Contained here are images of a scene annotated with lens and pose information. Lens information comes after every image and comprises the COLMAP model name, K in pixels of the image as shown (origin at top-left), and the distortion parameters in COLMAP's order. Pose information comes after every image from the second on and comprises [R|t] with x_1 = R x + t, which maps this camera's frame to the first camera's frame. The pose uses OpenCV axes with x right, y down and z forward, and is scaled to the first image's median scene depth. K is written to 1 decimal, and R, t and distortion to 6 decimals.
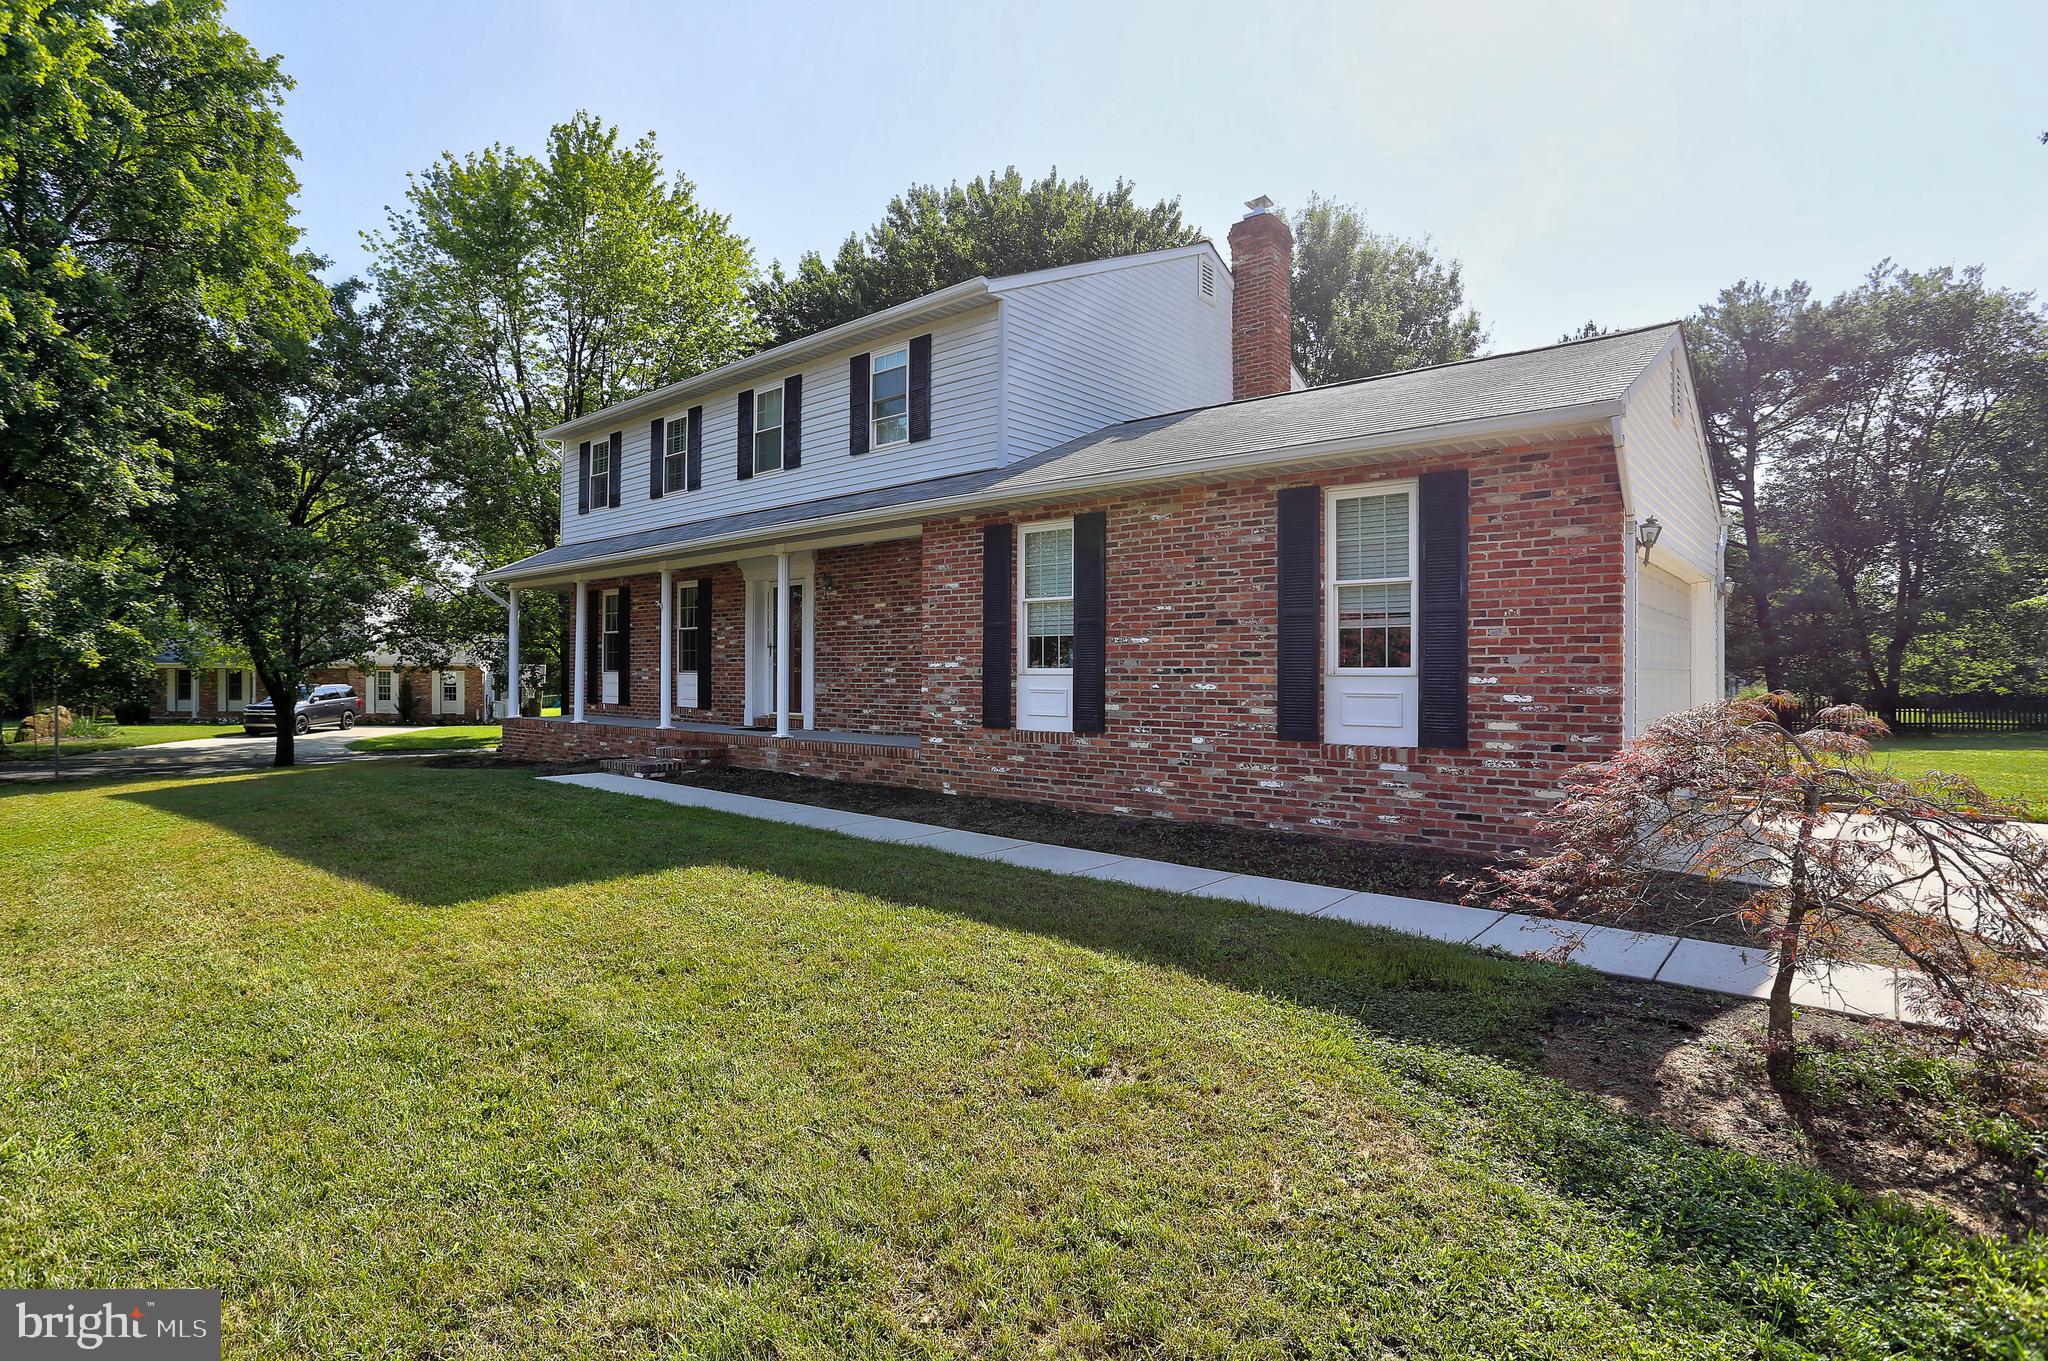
lens RADIAL K [[998.3, 0, 952.9], [0, 998.3, 678.5], [0, 0, 1]] dist [0.001953, 0.000622]
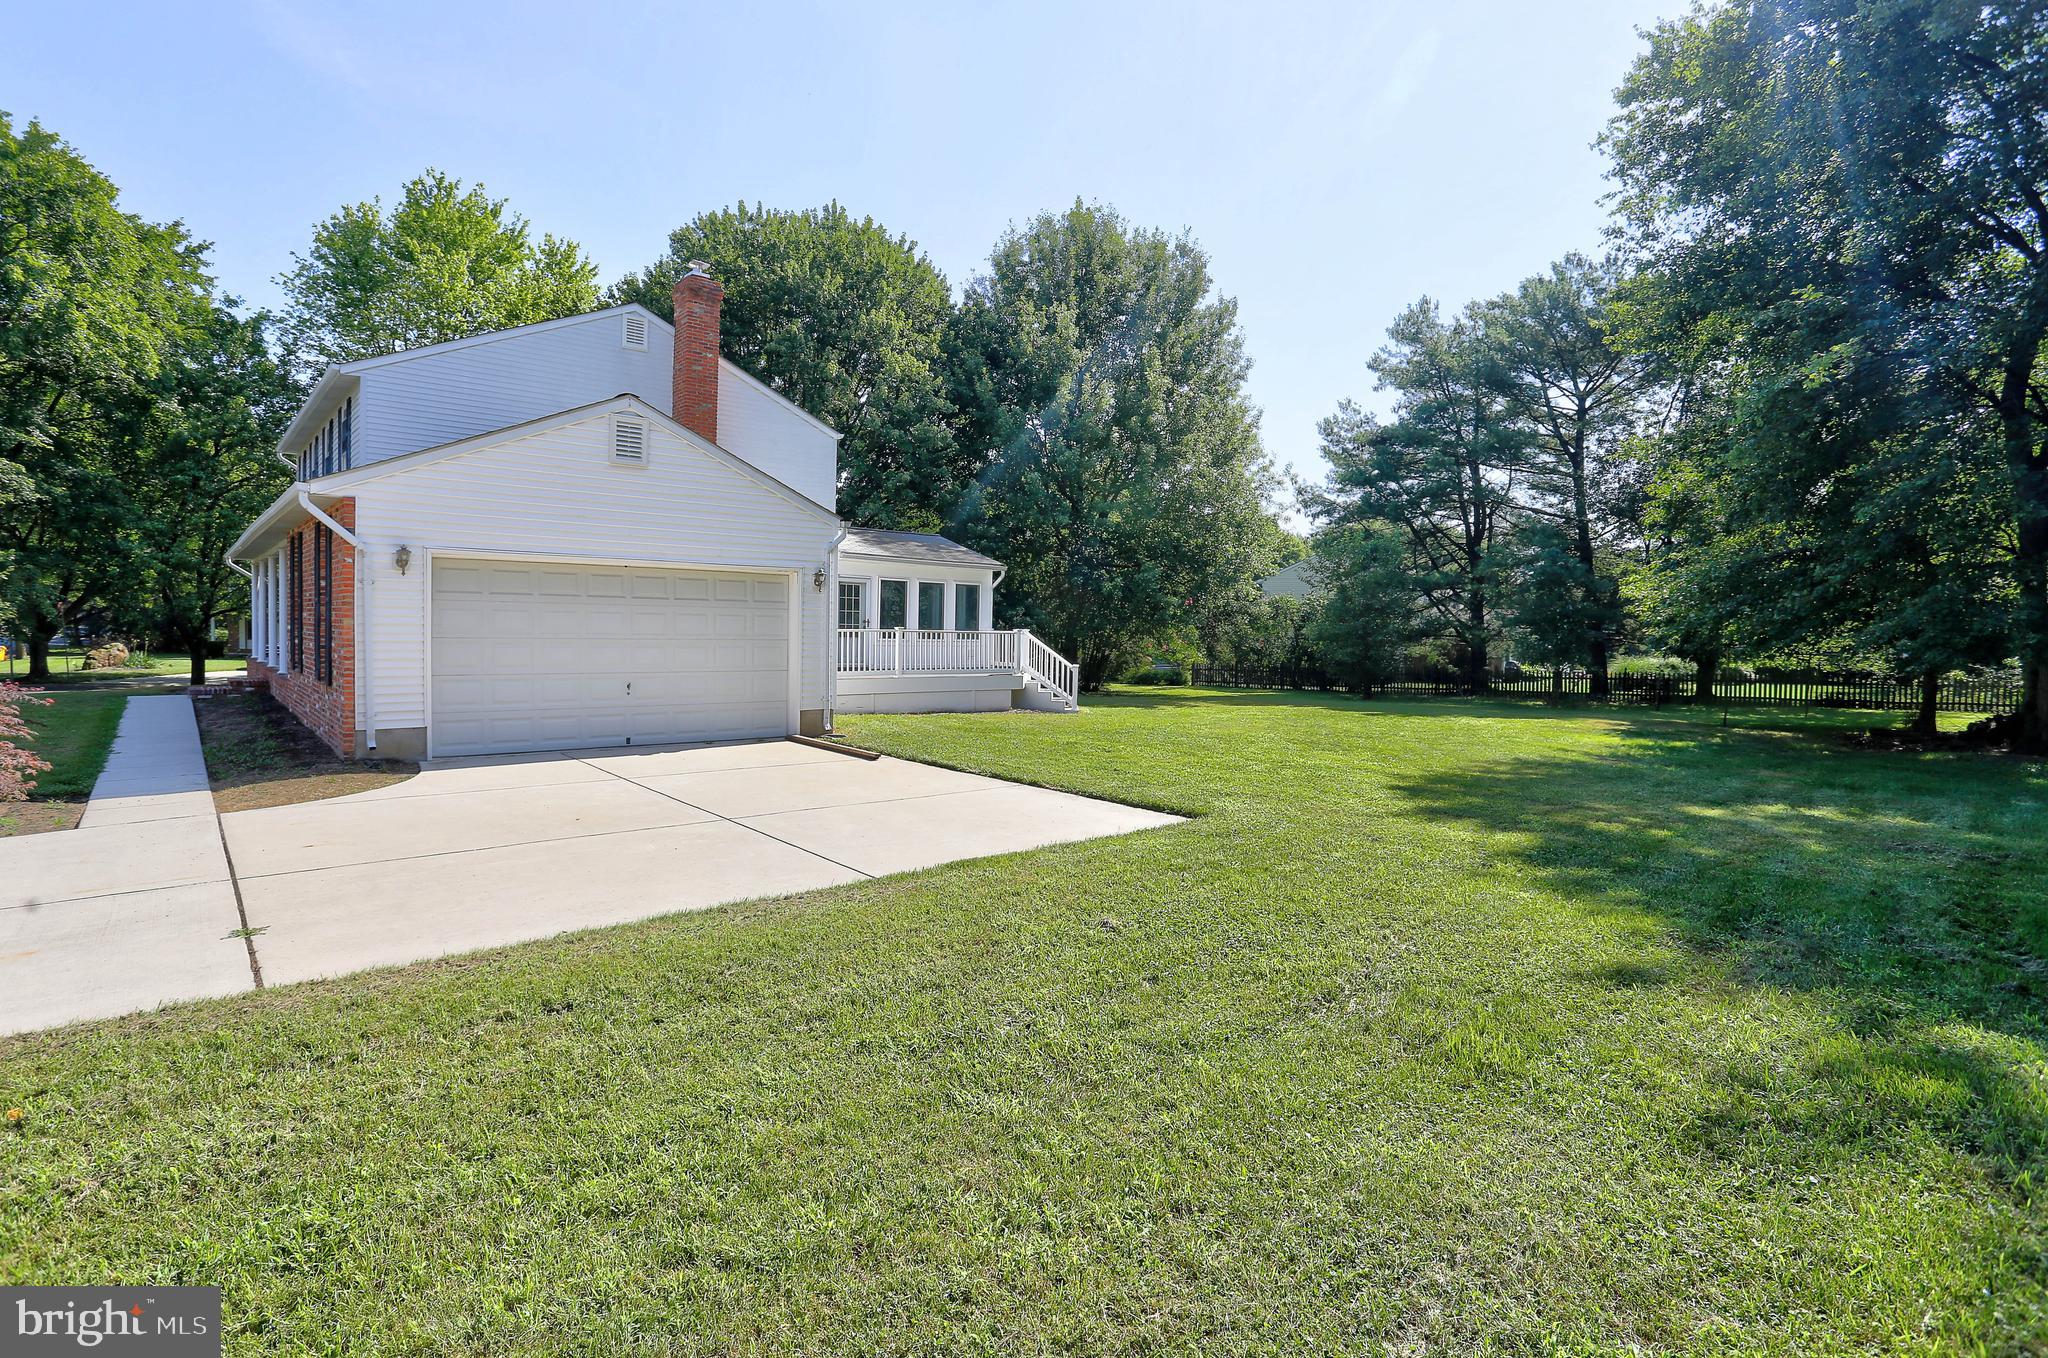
lens RADIAL K [[1027.9, 0, 1027.9], [0, 1027.9, 656.4], [0, 0, 1]] dist [-0.050162, 0.031421]
pose [[0.988932, 0.022274, -0.146687, 0.456583], [-0.018757, 0.999504, 0.025312, -0.009950], [0.147178, -0.022280, 0.988859, -0.112703]]
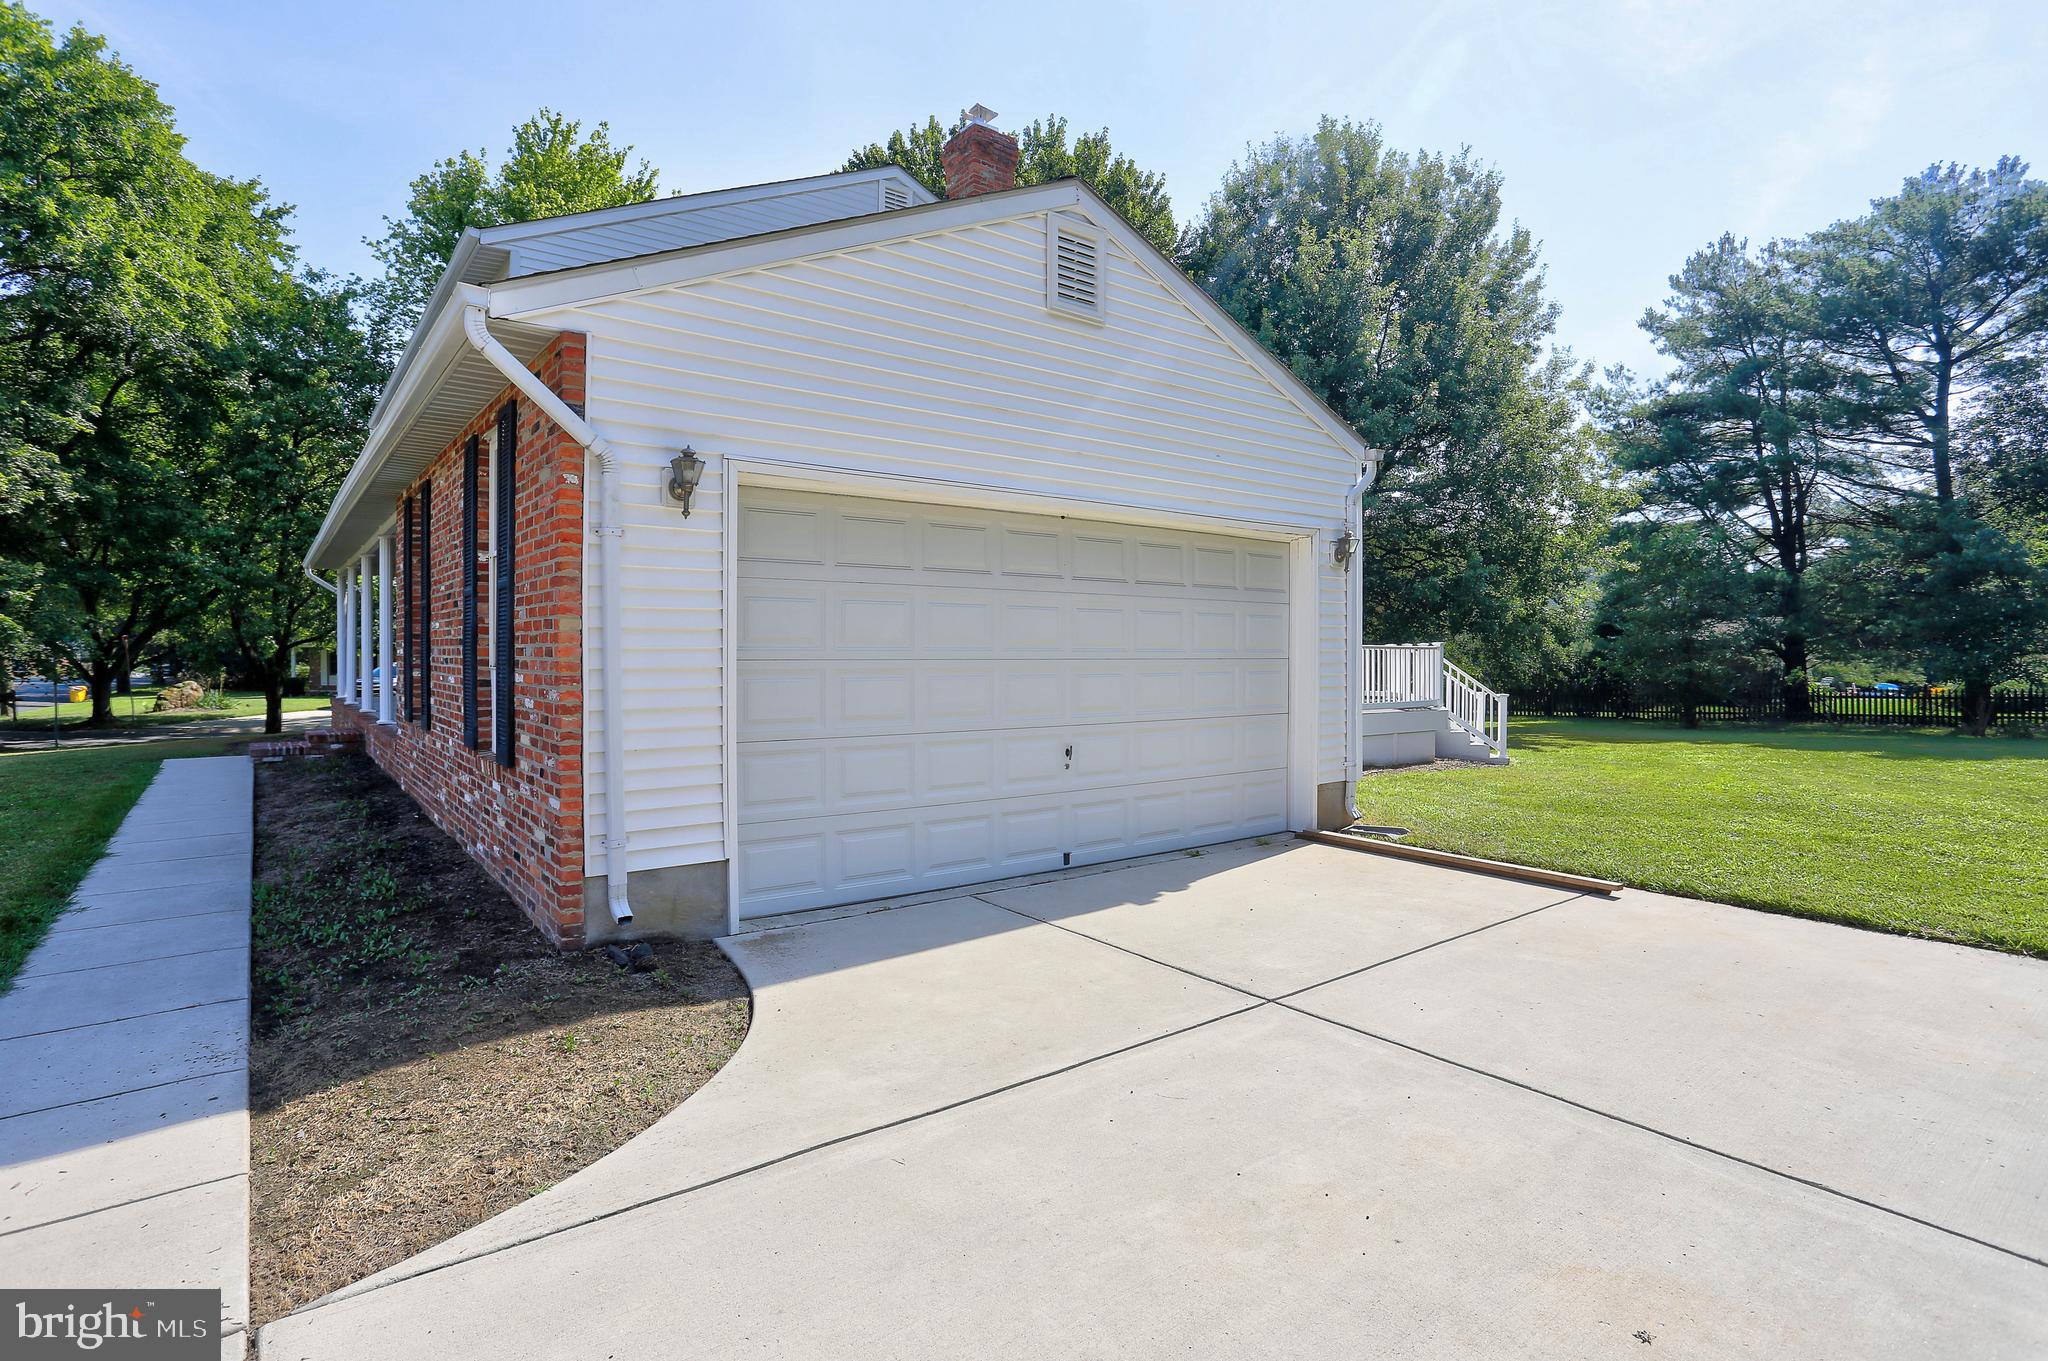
lens RADIAL K [[1005.7, 0, 1014.9], [0, 1005.7, 654.6], [0, 0, 1]] dist [-0.025301, 0.020447]
pose [[0.979158, 0.002794, -0.203083, 0.258719], [-0.003159, 0.999994, -0.001475, -0.003786], [0.203077, 0.002086, 0.979160, 0.075131]]
